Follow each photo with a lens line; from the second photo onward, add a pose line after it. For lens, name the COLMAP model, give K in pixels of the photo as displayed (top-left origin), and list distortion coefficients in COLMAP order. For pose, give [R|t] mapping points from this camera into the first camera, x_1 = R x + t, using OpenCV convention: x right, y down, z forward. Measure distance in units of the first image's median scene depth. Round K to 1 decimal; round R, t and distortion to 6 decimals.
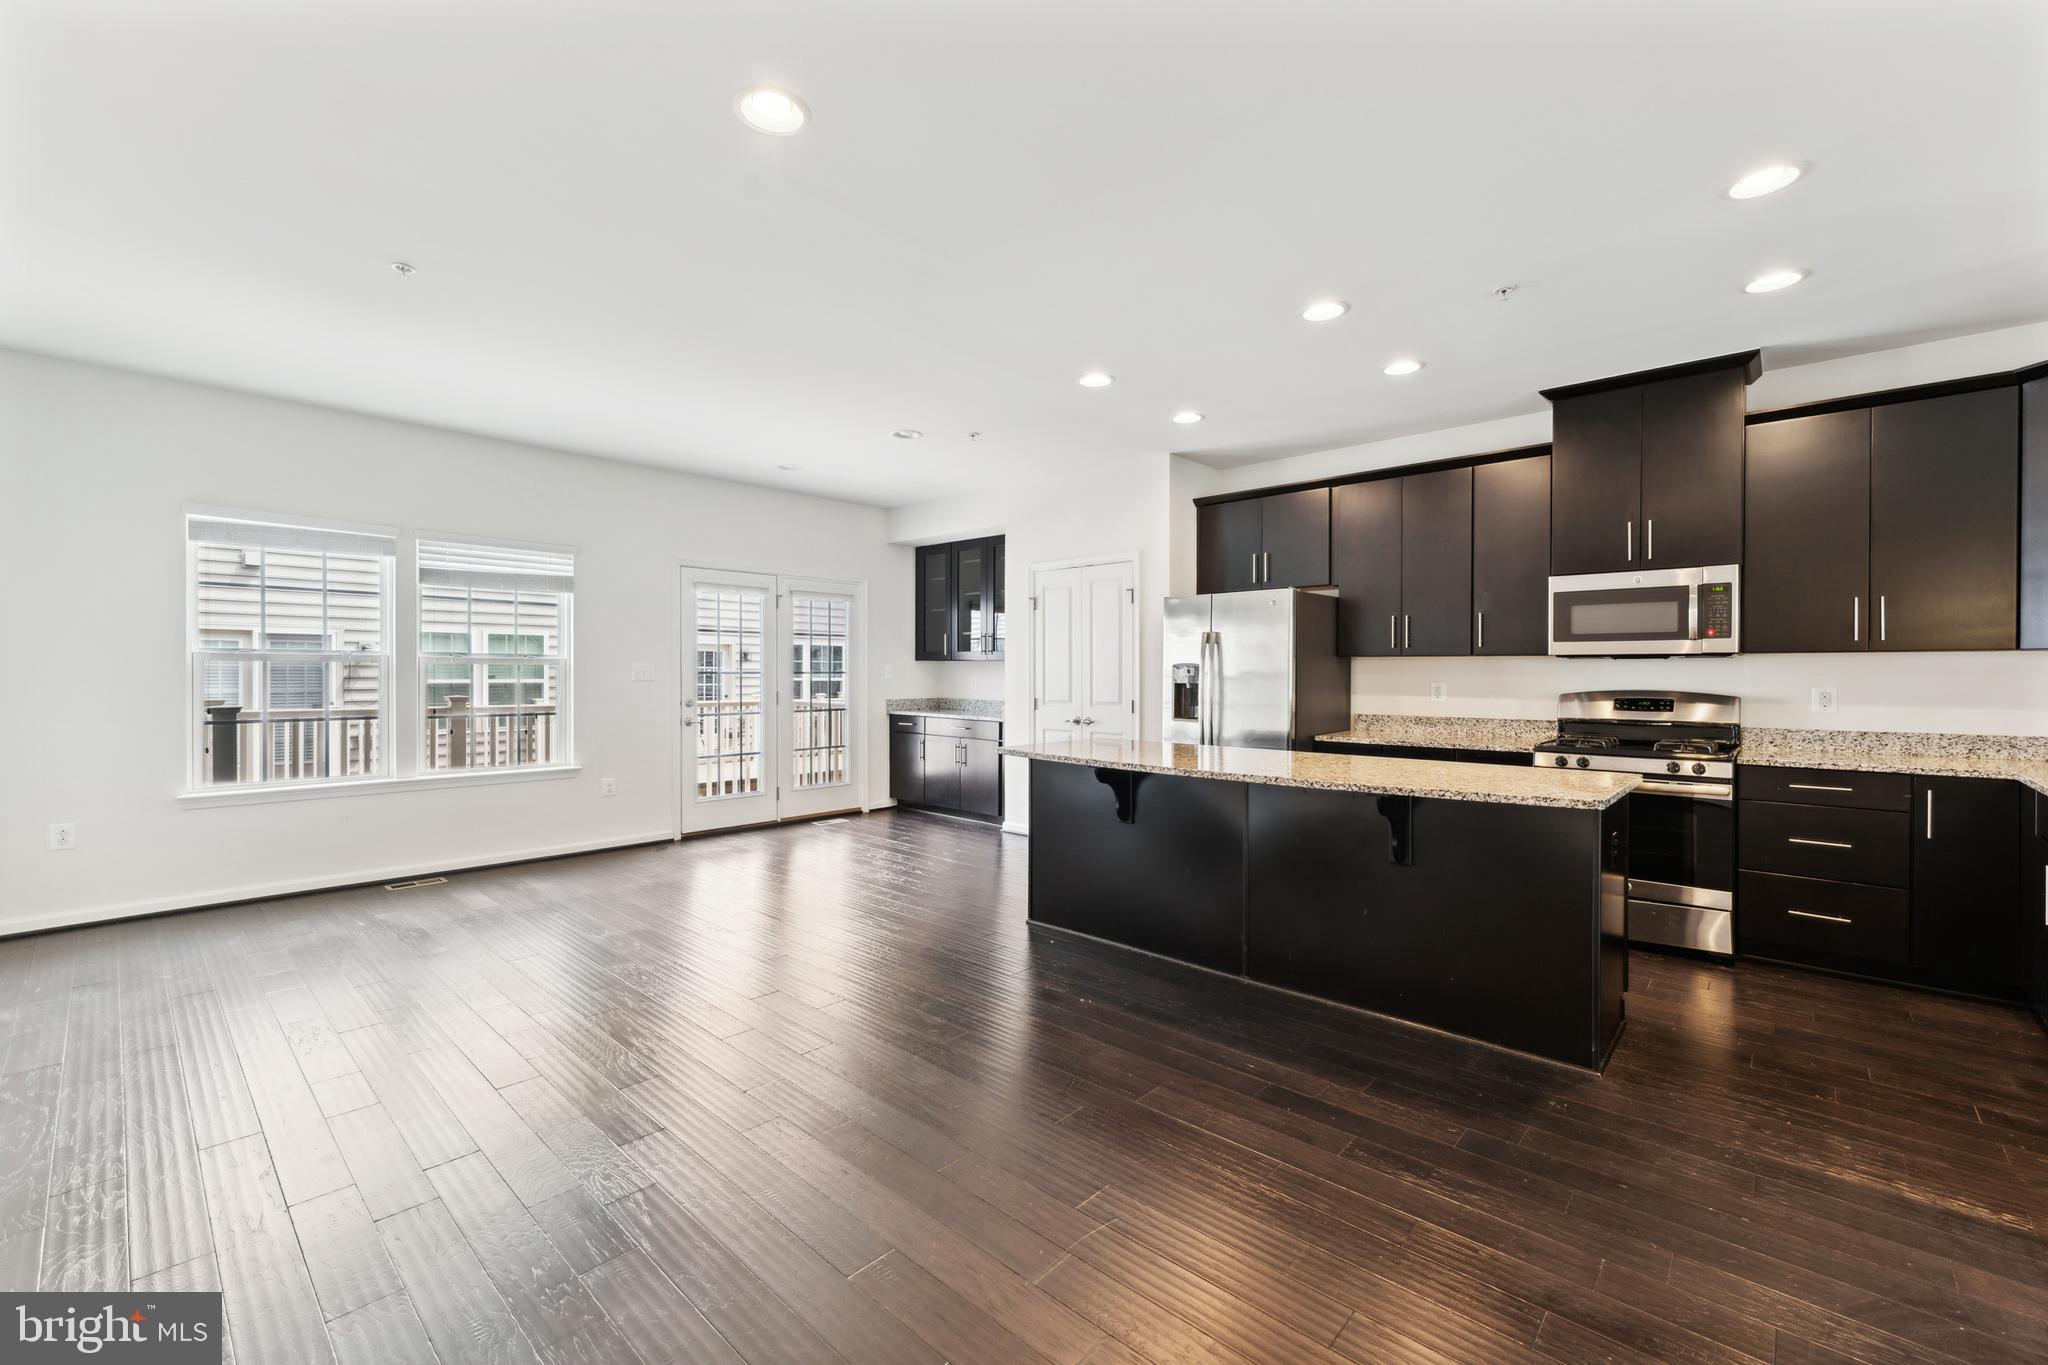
lens RADIAL K [[843.4, 0, 1024.7], [0, 843.4, 679.5], [0, 0, 1]] dist [0.000176, -0.000004]
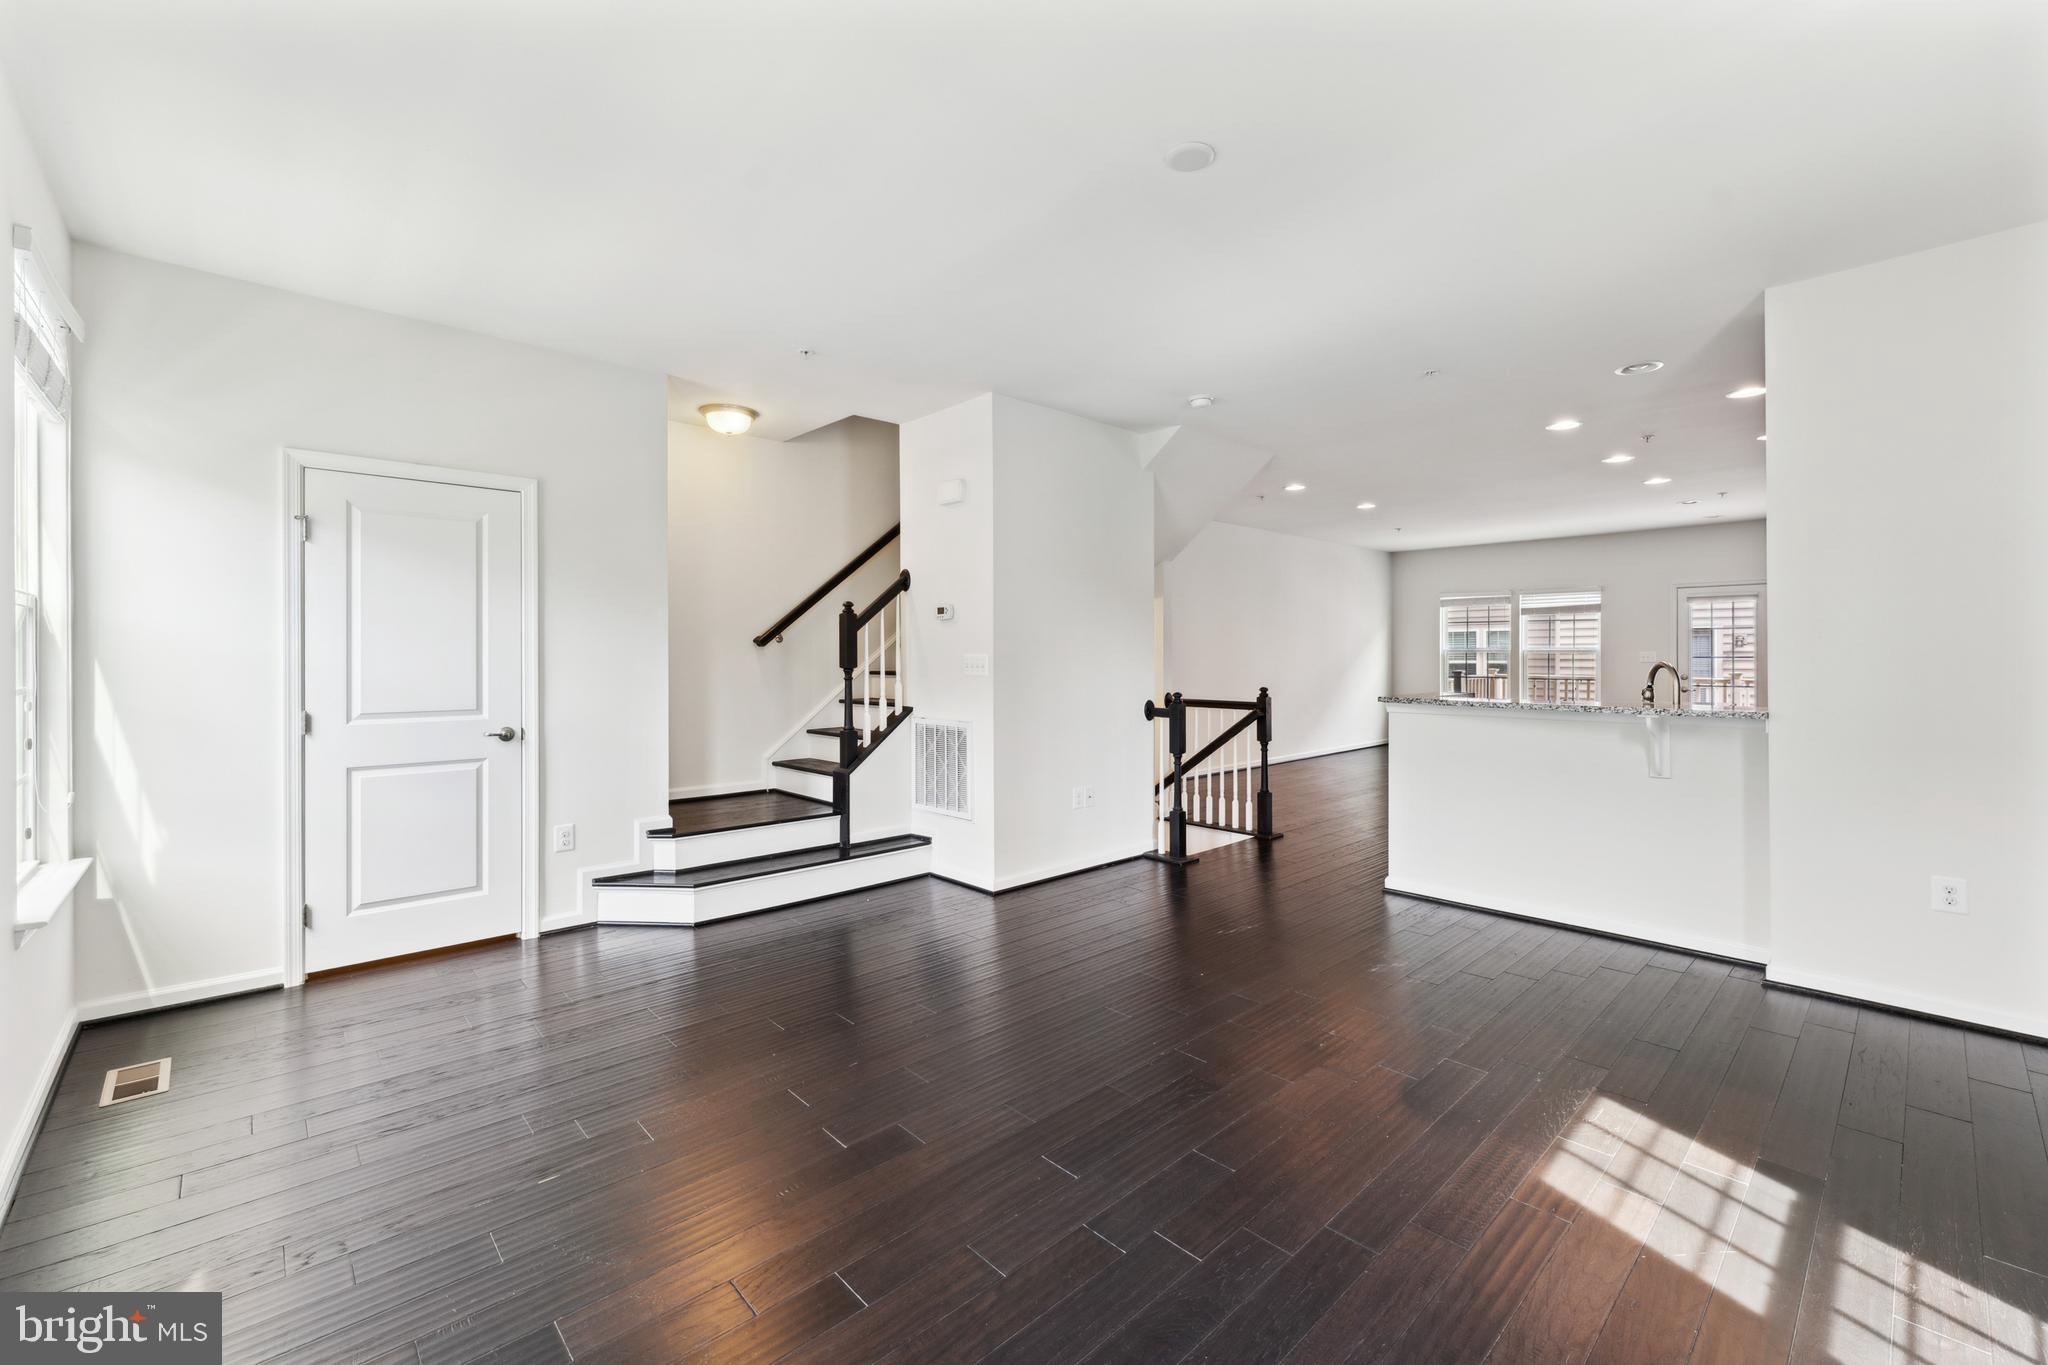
lens RADIAL K [[796.5, 0, 1024.2], [0, 796.5, 655.3], [0, 0, 1]] dist [-0.000757, -0.000088]
pose [[-0.049058, -0.001895, -0.998794, 1.622175], [-0.006472, 0.999978, -0.001579, 0.001559], [0.998775, 0.006387, -0.049069, -0.214930]]
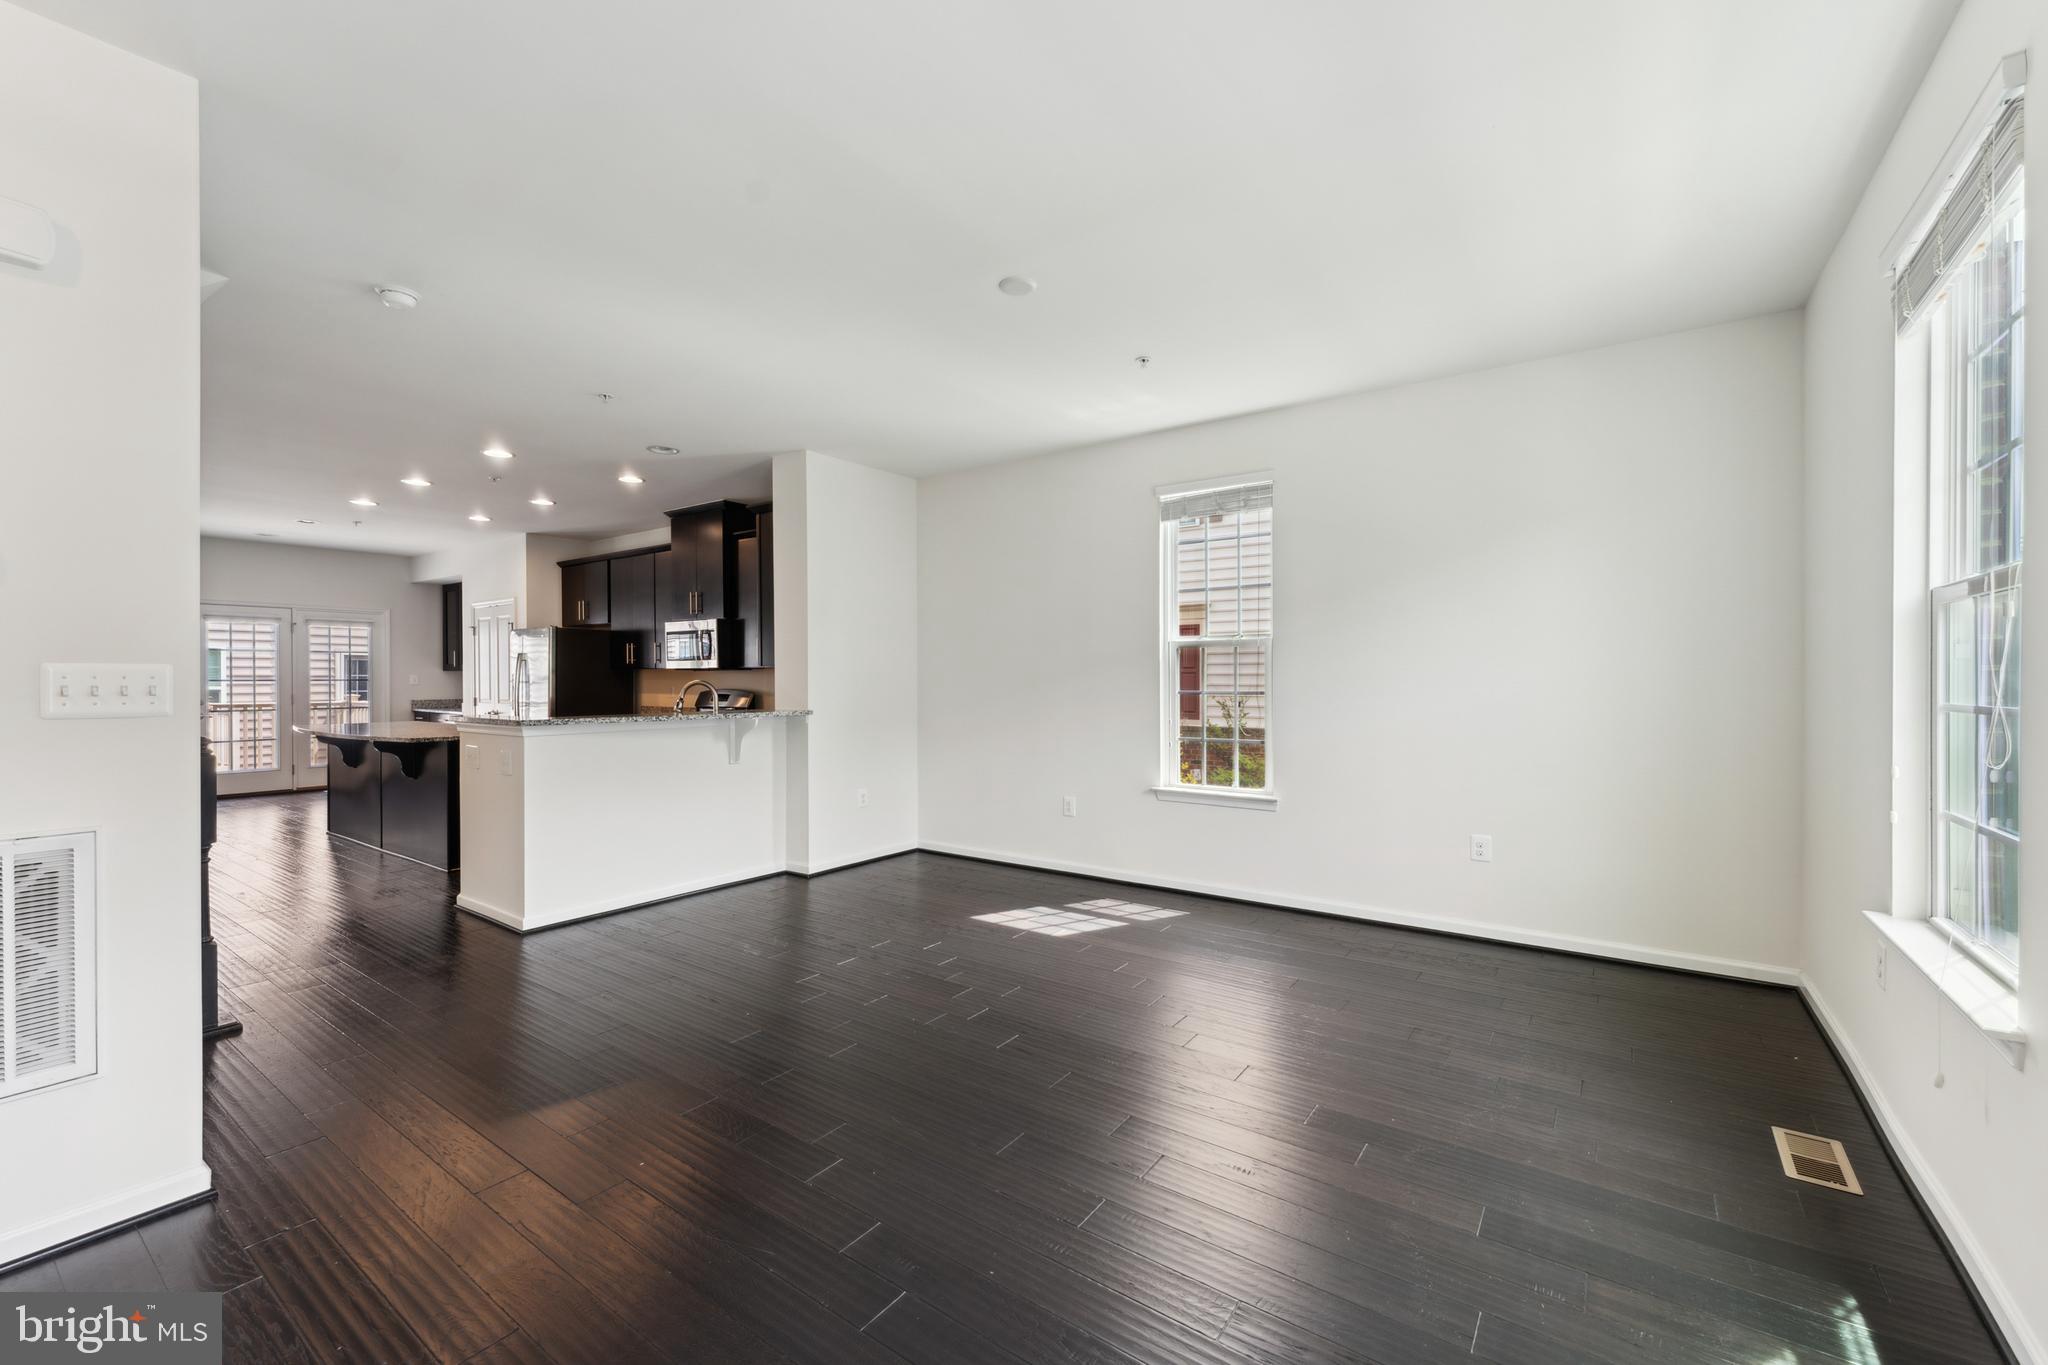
lens RADIAL K [[835.5, 0, 1024.0], [0, 835.5, 682.5], [0, 0, 1]] dist [-0.001073, -0.000079]
pose [[0.992598, -0.004154, 0.121377, 1.117738], [0.004735, 0.999979, -0.004494, 0.011129], [-0.121356, 0.005036, 0.992596, -0.752734]]
